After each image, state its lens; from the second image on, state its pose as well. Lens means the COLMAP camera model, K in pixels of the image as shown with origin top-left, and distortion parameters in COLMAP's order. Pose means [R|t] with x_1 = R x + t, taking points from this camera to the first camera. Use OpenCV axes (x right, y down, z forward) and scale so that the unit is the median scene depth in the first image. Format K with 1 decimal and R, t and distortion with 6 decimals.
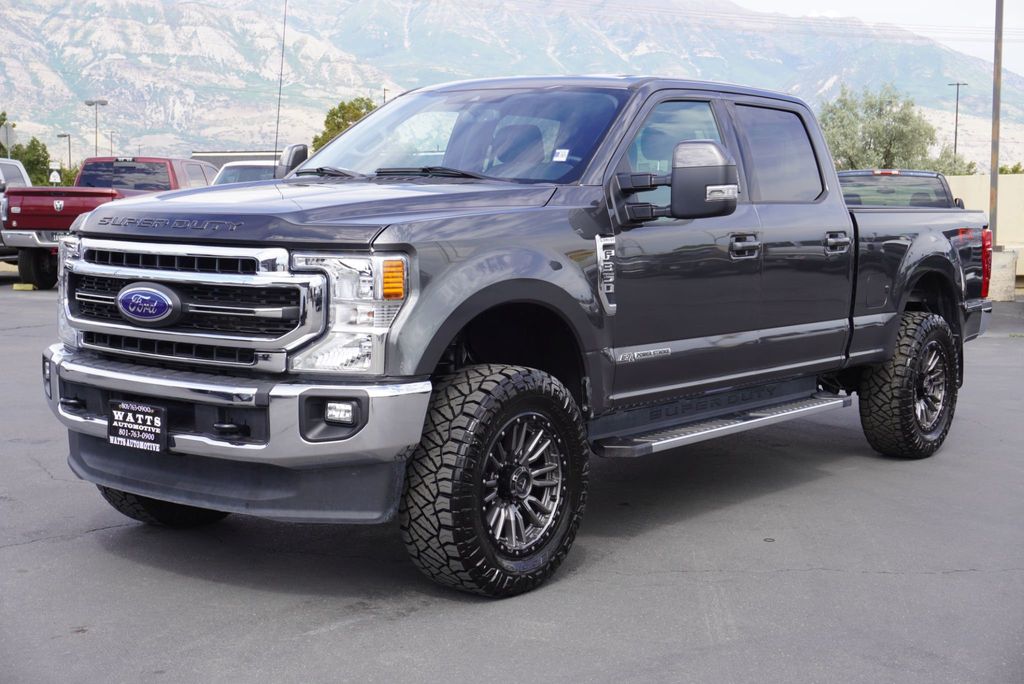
lens RADIAL K [[1482.2, 0, 512.0], [0, 1482.2, 342.0], [0, 0, 1]] dist [0.038146, 0.021693]
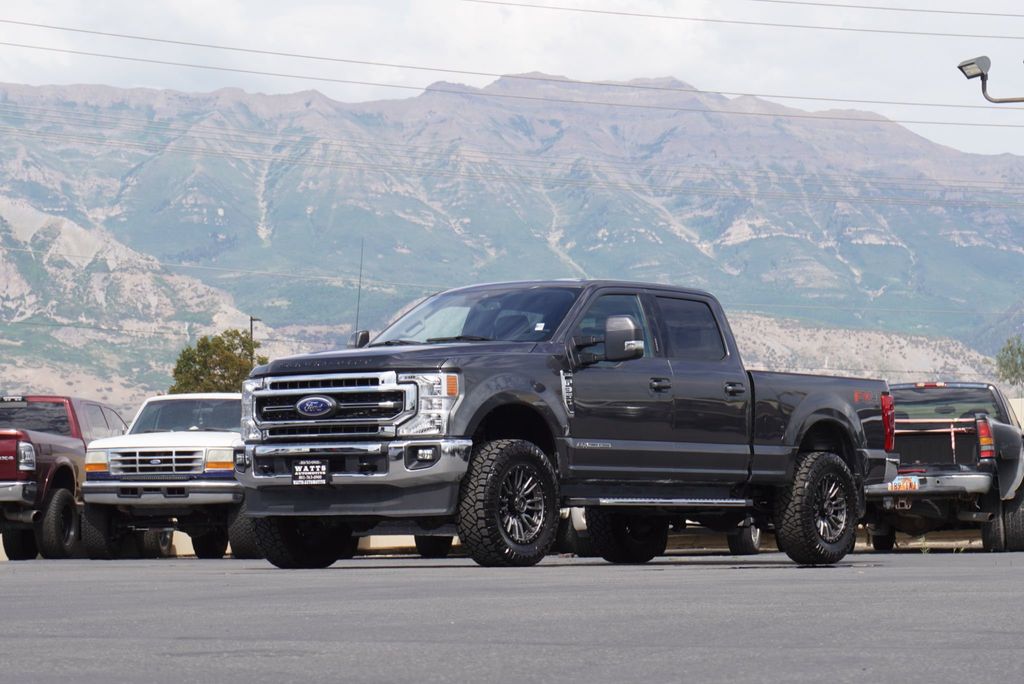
lens RADIAL K [[3031.0, 0, 512.0], [0, 3031.0, 342.0], [0, 0, 1]] dist [0.656441, -16.537265]
pose [[0.999710, -0.021482, 0.010841, -0.040941], [0.022938, 0.986910, -0.159630, 0.501885], [-0.007269, 0.159832, 0.987117, -2.729474]]
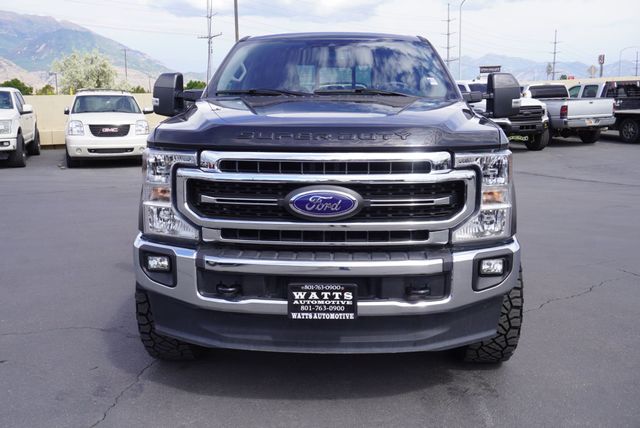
lens RADIAL K [[626.8, 0, 320.0], [0, 626.8, 214.0], [0, 0, 1]] dist [0.001900, 0.012103]
pose [[0.814835, -0.119880, 0.567162, -0.541105], [0.071562, 0.991702, 0.106801, -0.071630], [-0.575259, -0.046438, 0.816652, 0.577933]]
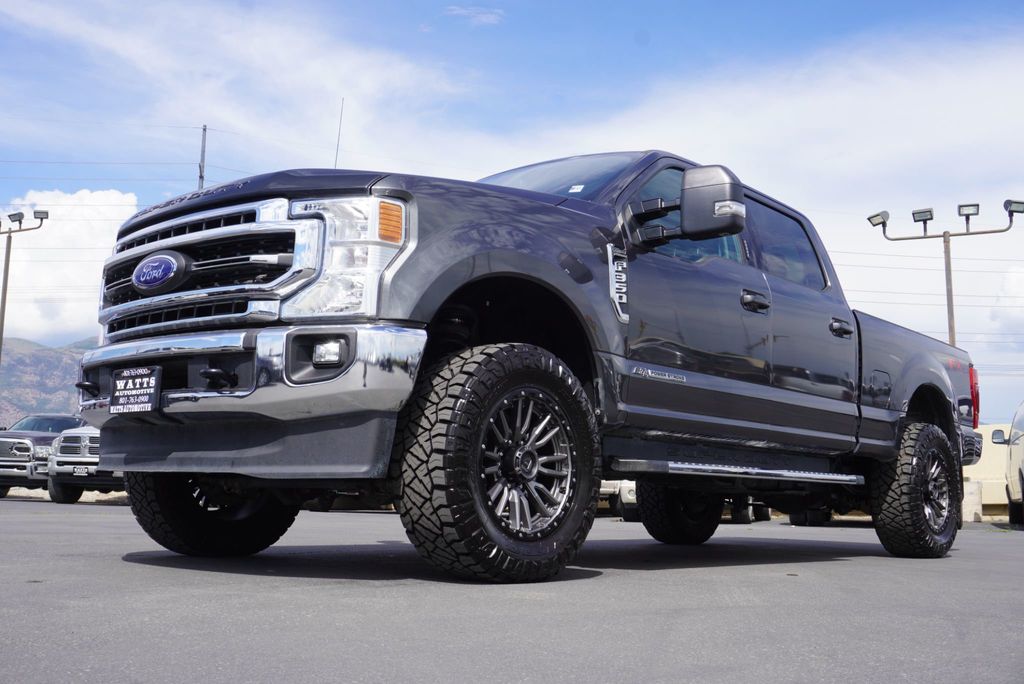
lens RADIAL K [[1068.6, 0, 512.0], [0, 1068.6, 342.0], [0, 0, 1]] dist [0.003053, 0.024842]
pose [[0.997459, 0.000103, -0.071238, 0.047487], [-0.017233, 0.970649, -0.239883, 0.190596], [0.069122, 0.240501, 0.968185, 0.322638]]
